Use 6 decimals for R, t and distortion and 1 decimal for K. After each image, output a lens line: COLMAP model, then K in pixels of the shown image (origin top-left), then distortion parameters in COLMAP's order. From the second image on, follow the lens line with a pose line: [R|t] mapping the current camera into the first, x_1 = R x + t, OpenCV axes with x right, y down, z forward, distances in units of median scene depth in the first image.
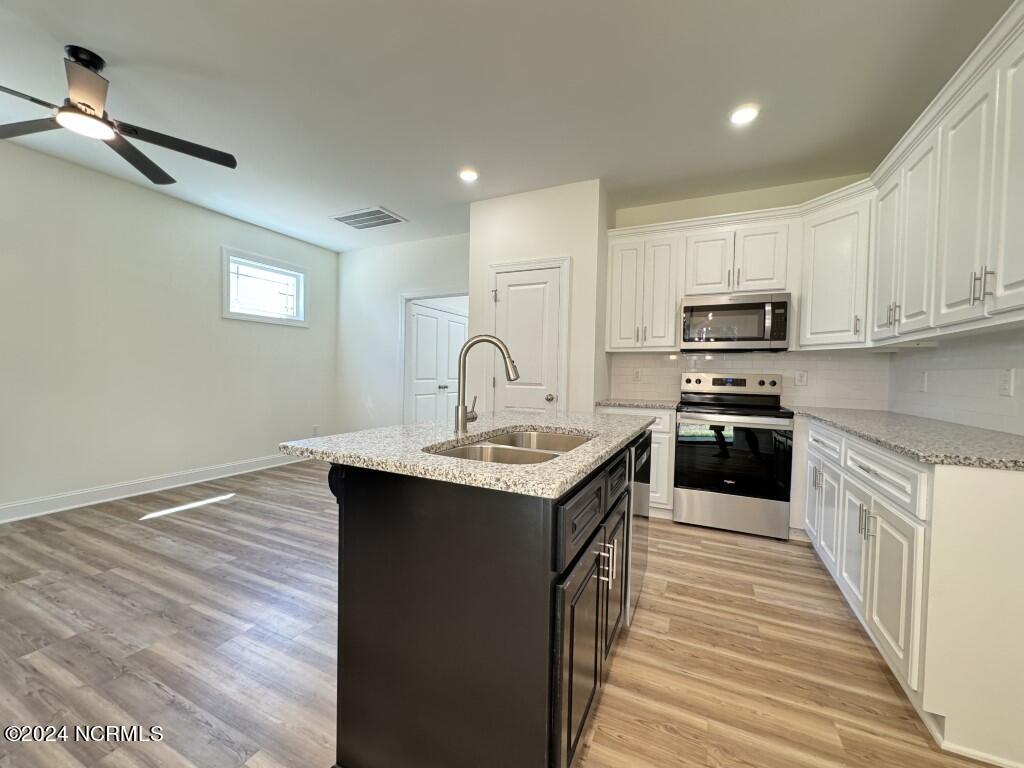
lens RADIAL K [[411.8, 0, 513.0], [0, 411.8, 383.3], [0, 0, 1]] dist [-0.014407, -0.000361]
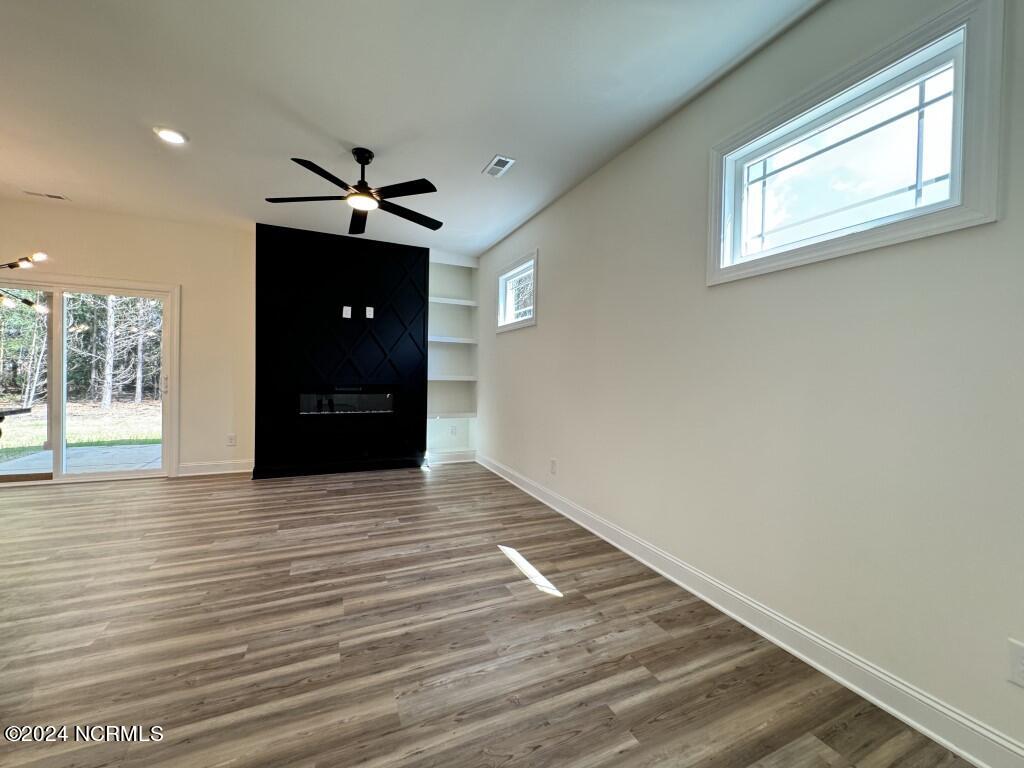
lens RADIAL K [[411.8, 0, 509.5], [0, 411.8, 381.2], [0, 0, 1]] dist [-0.014407, -0.000361]
pose [[-0.645351, -0.020729, -0.763605, -0.235198], [-0.052124, 0.998497, 0.016946, -0.052955], [0.762106, 0.050738, -0.645461, 1.695608]]
